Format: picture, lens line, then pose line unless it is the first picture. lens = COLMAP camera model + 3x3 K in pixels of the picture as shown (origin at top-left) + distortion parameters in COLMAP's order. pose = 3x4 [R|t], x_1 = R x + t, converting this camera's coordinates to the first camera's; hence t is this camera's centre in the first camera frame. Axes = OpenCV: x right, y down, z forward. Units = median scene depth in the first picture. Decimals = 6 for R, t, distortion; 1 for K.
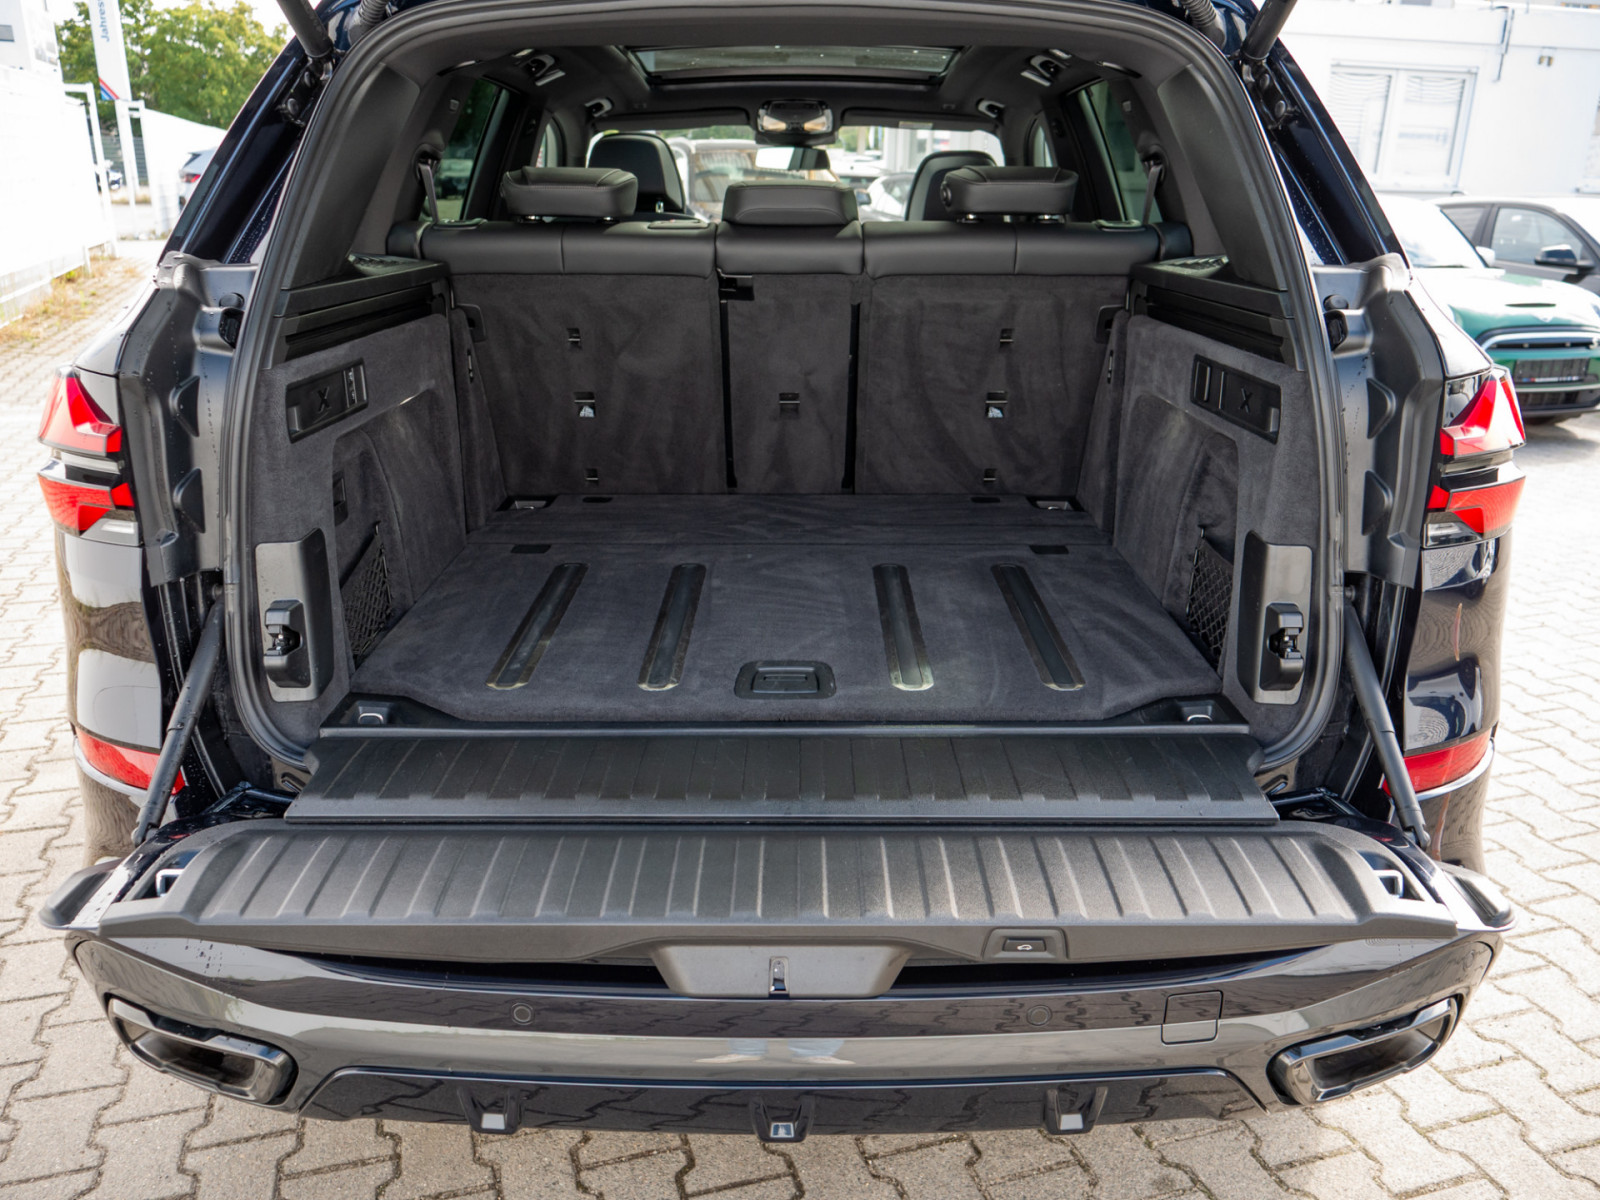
lens RADIAL K [[1299.6, 0, 805.4], [0, 1299.6, 591.7], [0, 0, 1]] dist [-0.009898, 0.003208]
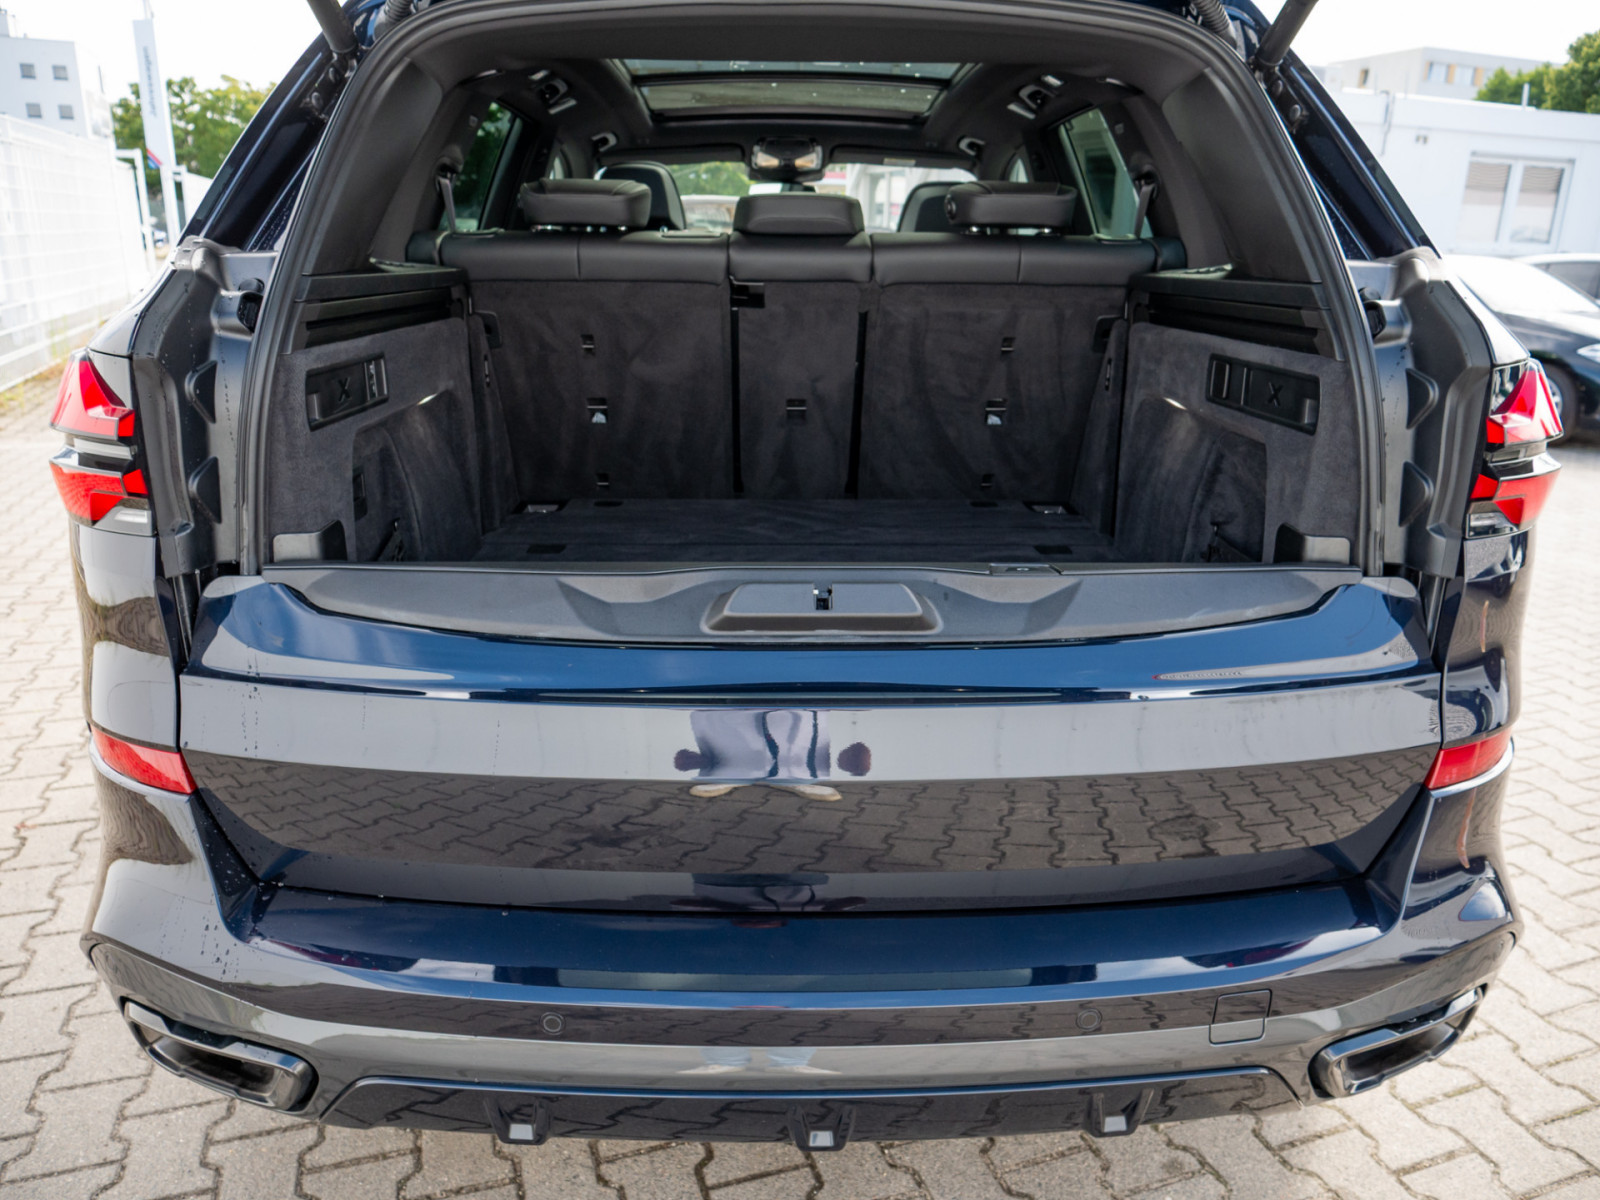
lens RADIAL K [[1143.1, 0, 795.0], [0, 1143.1, 592.6], [0, 0, 1]] dist [-0.056080, 0.020769]
pose [[0.999675, -0.000818, 0.025494, -0.043271], [0.001105, 0.999936, -0.011256, 0.012428], [-0.025483, 0.011280, 0.999612, 0.113588]]
